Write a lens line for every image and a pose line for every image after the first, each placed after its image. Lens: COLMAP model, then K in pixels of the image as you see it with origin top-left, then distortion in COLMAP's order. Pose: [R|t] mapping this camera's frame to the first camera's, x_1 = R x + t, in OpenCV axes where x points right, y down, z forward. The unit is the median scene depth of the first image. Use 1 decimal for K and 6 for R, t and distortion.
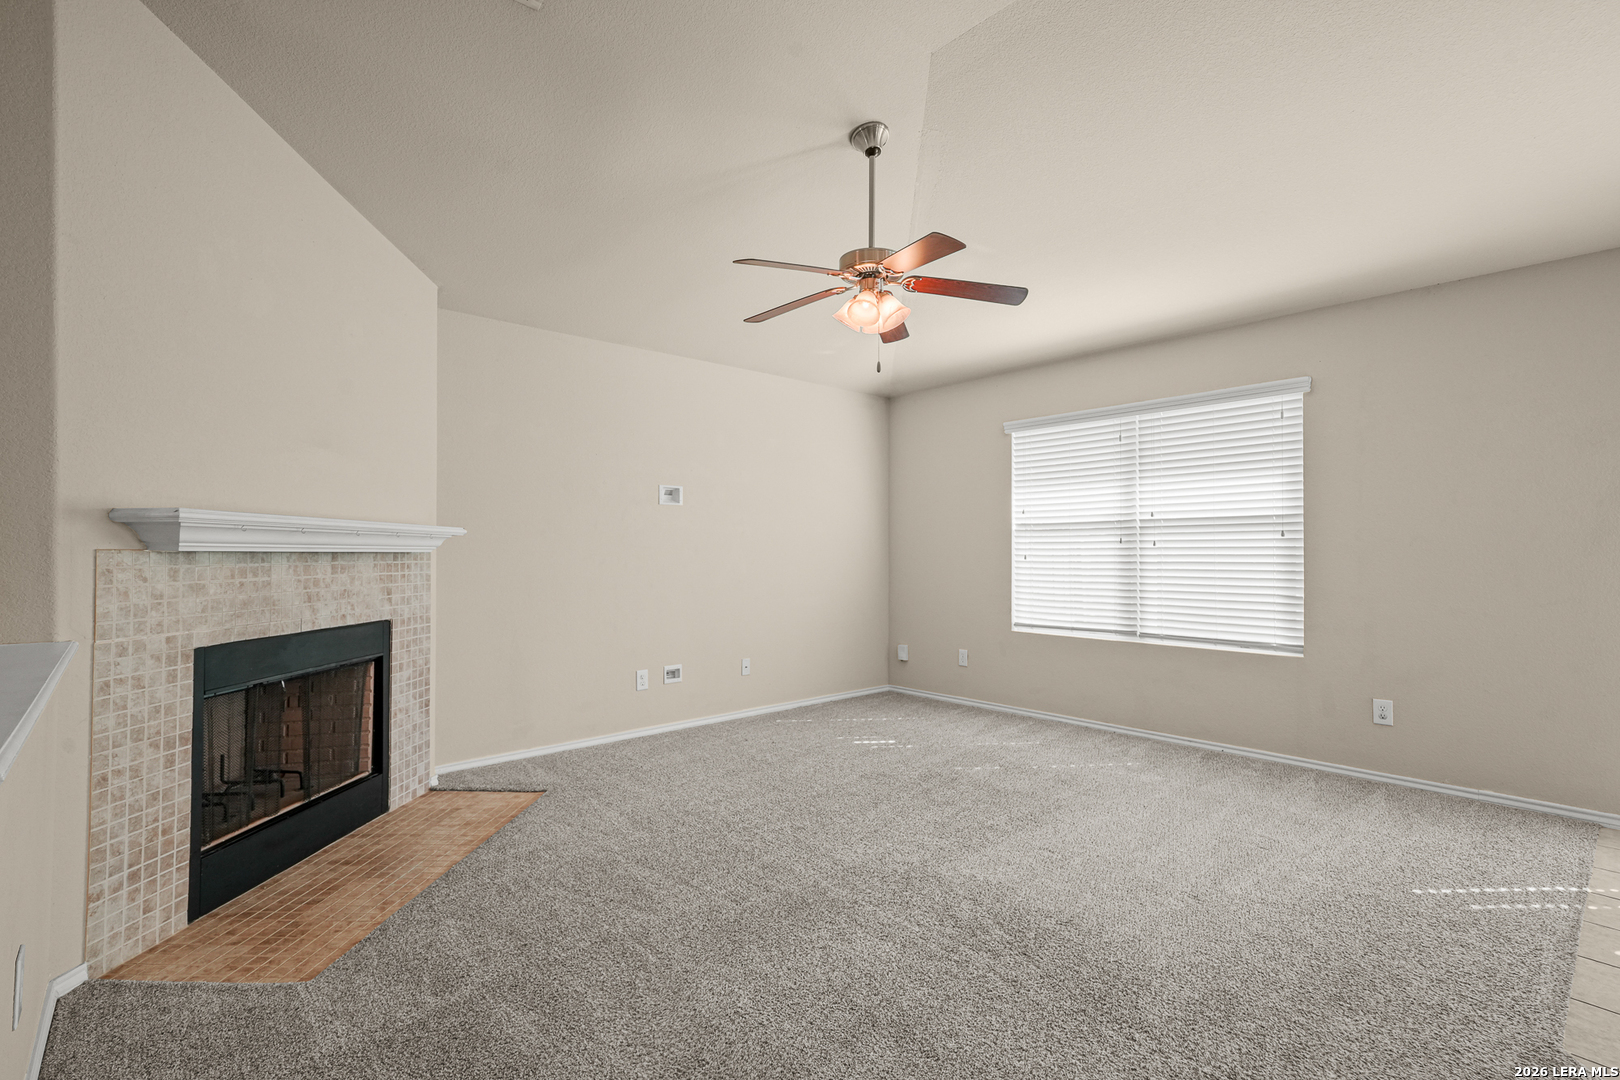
lens RADIAL K [[740.5, 0, 810.7], [0, 740.5, 546.6], [0, 0, 1]] dist [0.015133, 0.000173]
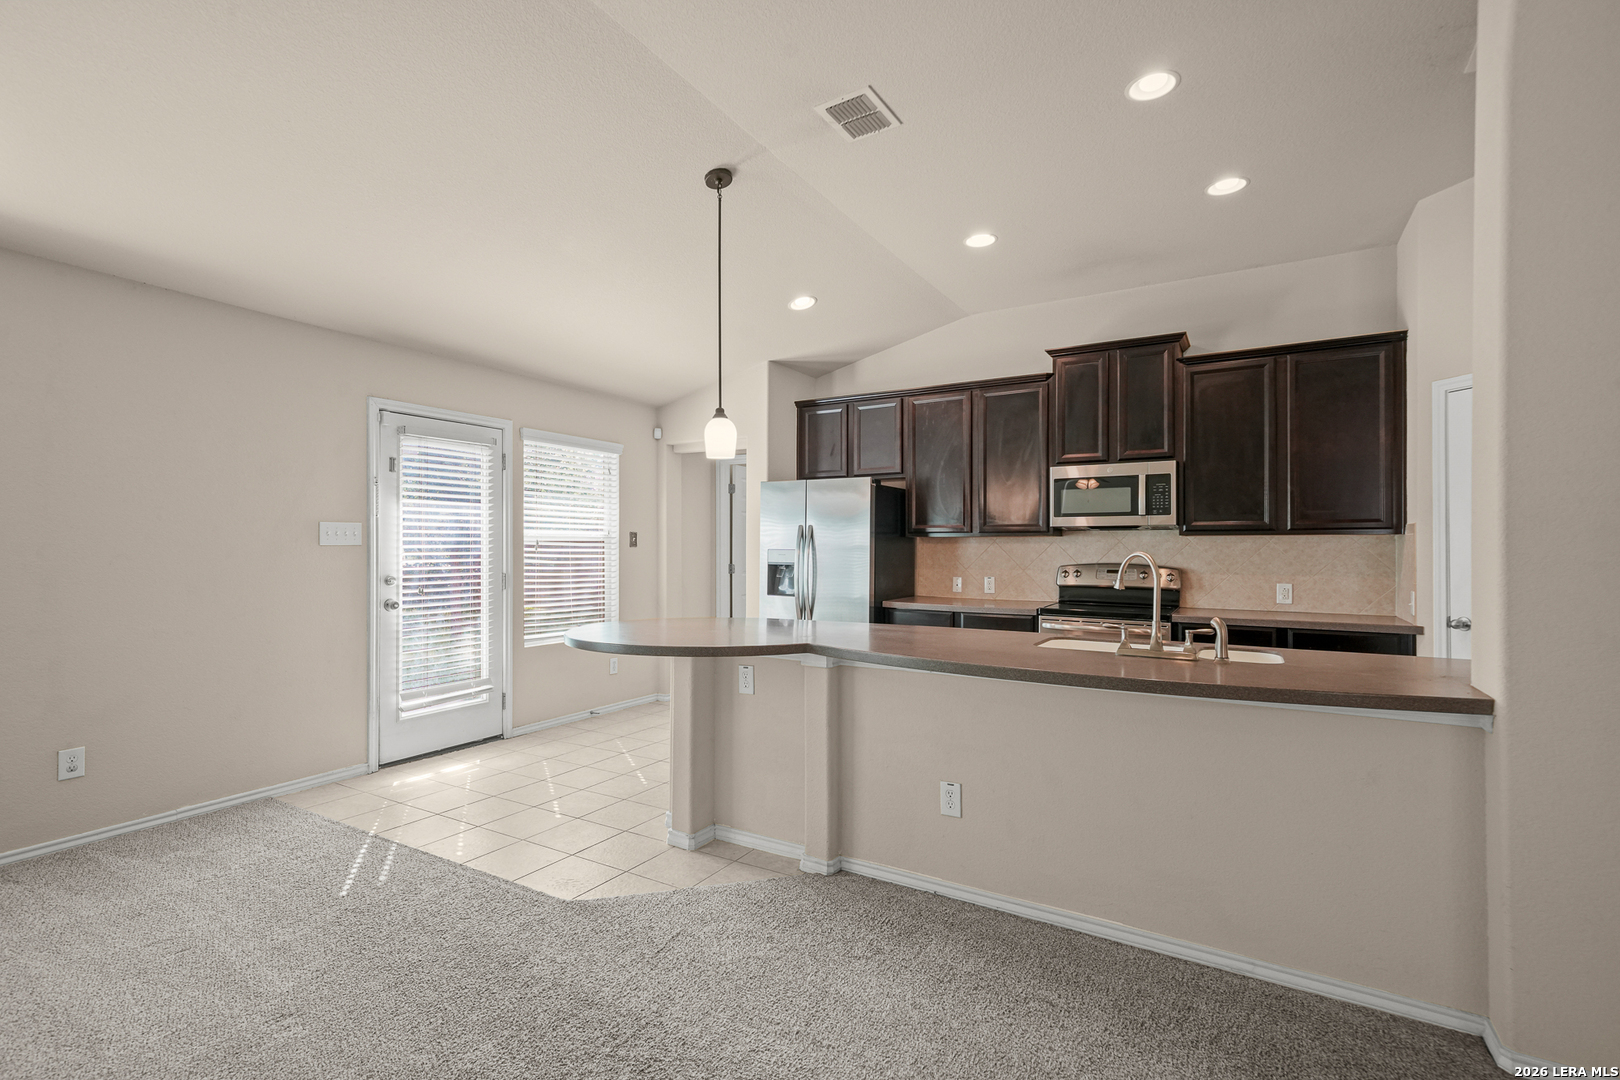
lens RADIAL K [[740.5, 0, 804.6], [0, 740.5, 541.9], [0, 0, 1]] dist [0.015133, 0.000173]
pose [[-0.296537, 0.005461, 0.955006, -0.339534], [-0.012254, 0.999880, -0.009522, -0.034560], [-0.954943, -0.014526, -0.296434, 0.556948]]
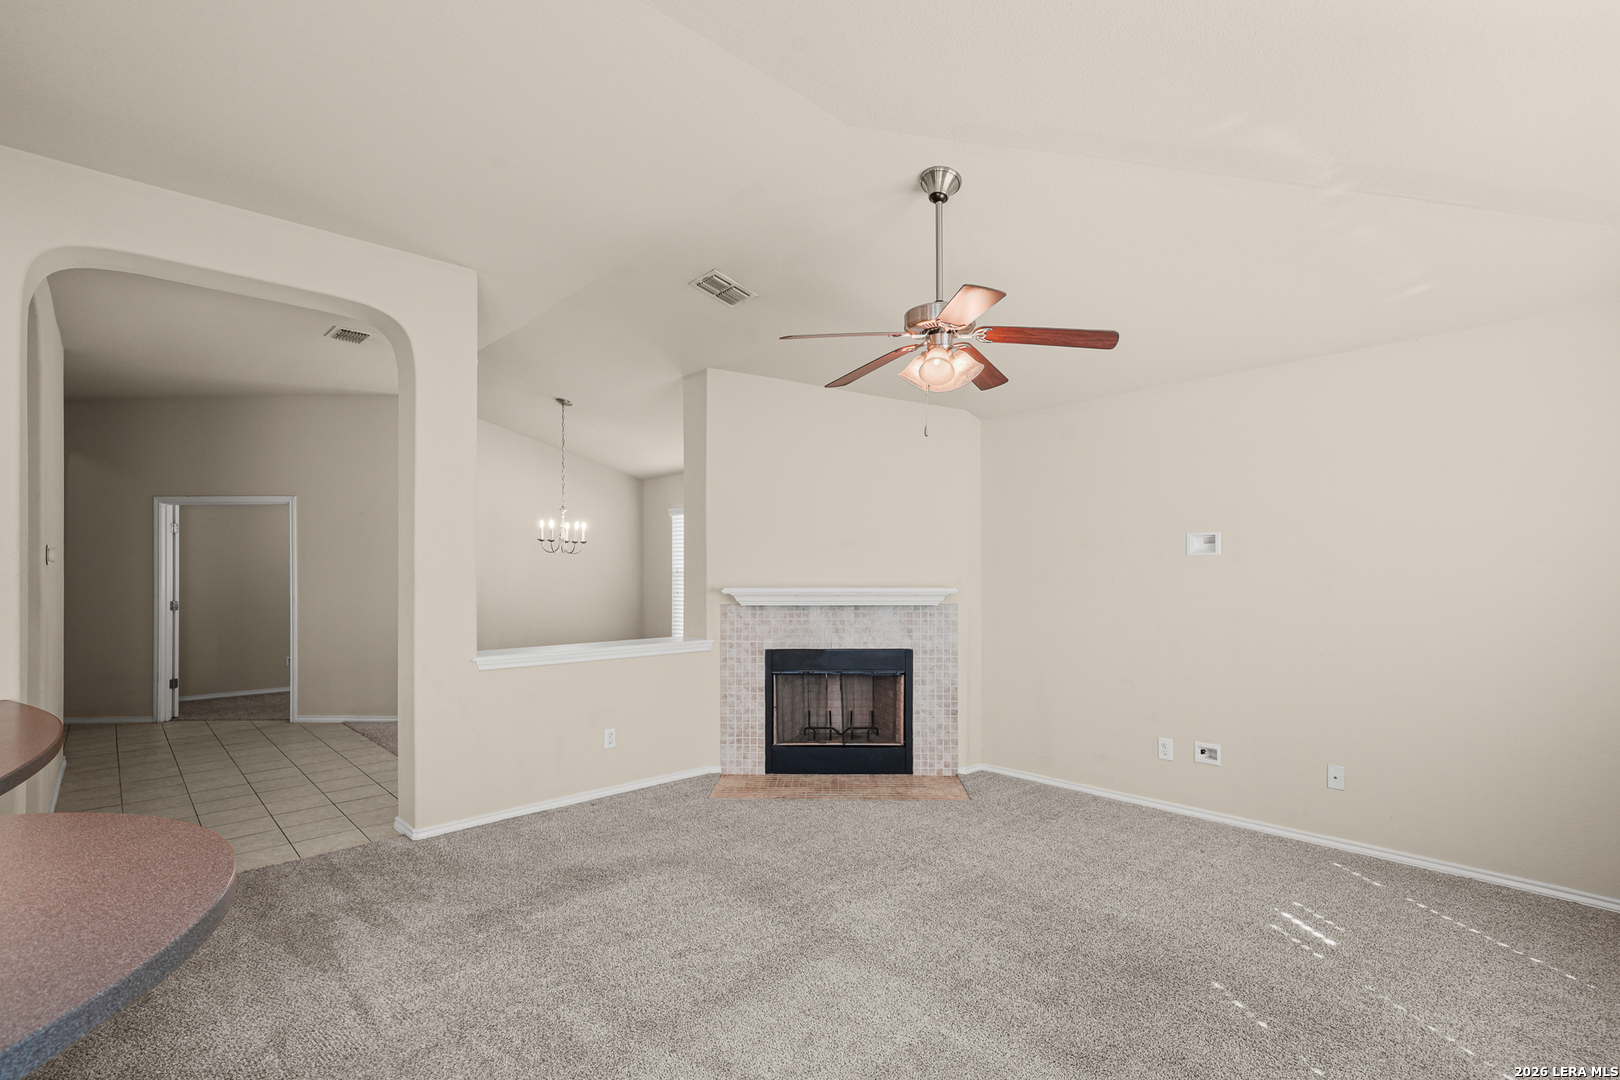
lens RADIAL K [[740.5, 0, 817.7], [0, 740.5, 581.8], [0, 0, 1]] dist [0.015133, 0.000173]
pose [[0.024335, 0.004890, -0.999692, 1.008137], [0.012225, 0.999912, 0.005189, -0.053193], [0.999629, -0.012348, 0.024273, 0.825936]]
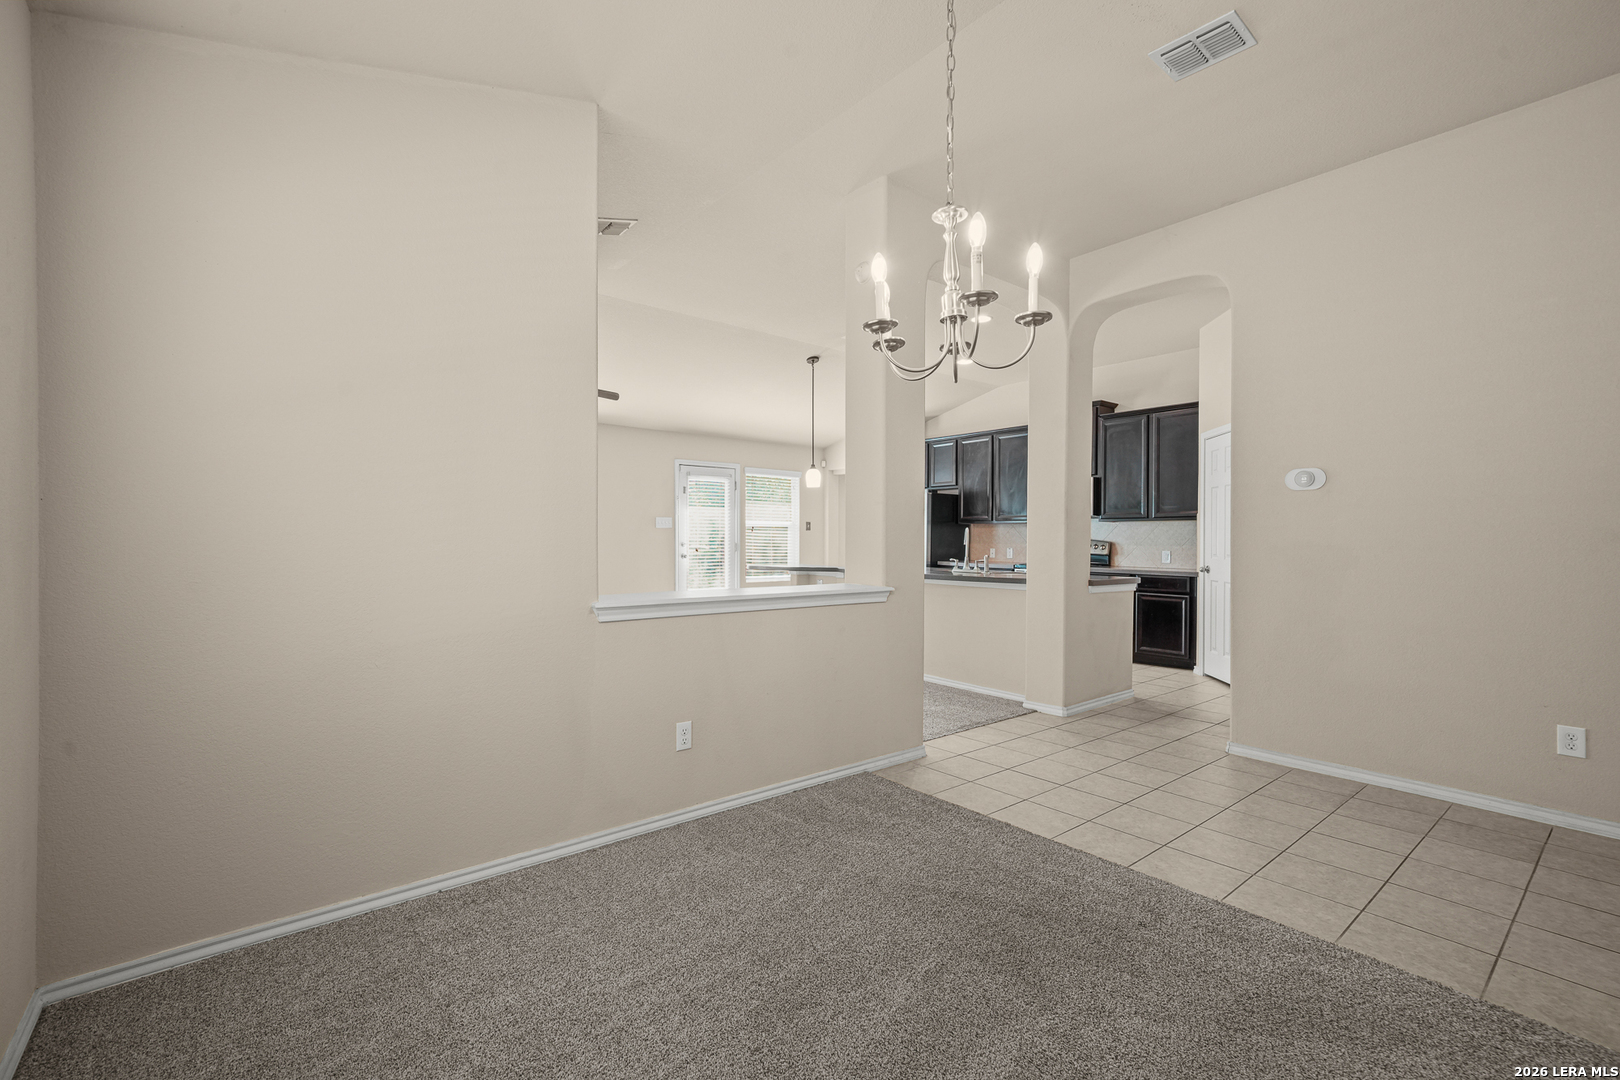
lens RADIAL K [[680.5, 0, 817.4], [0, 680.5, 536.7], [0, 0, 1]] dist [0.001744, 0.001875]
pose [[0.034311, -0.000137, 0.999411, -1.441666], [-0.014890, 0.999889, 0.000648, -0.008026], [-0.999300, -0.014903, 0.034305, 0.265502]]
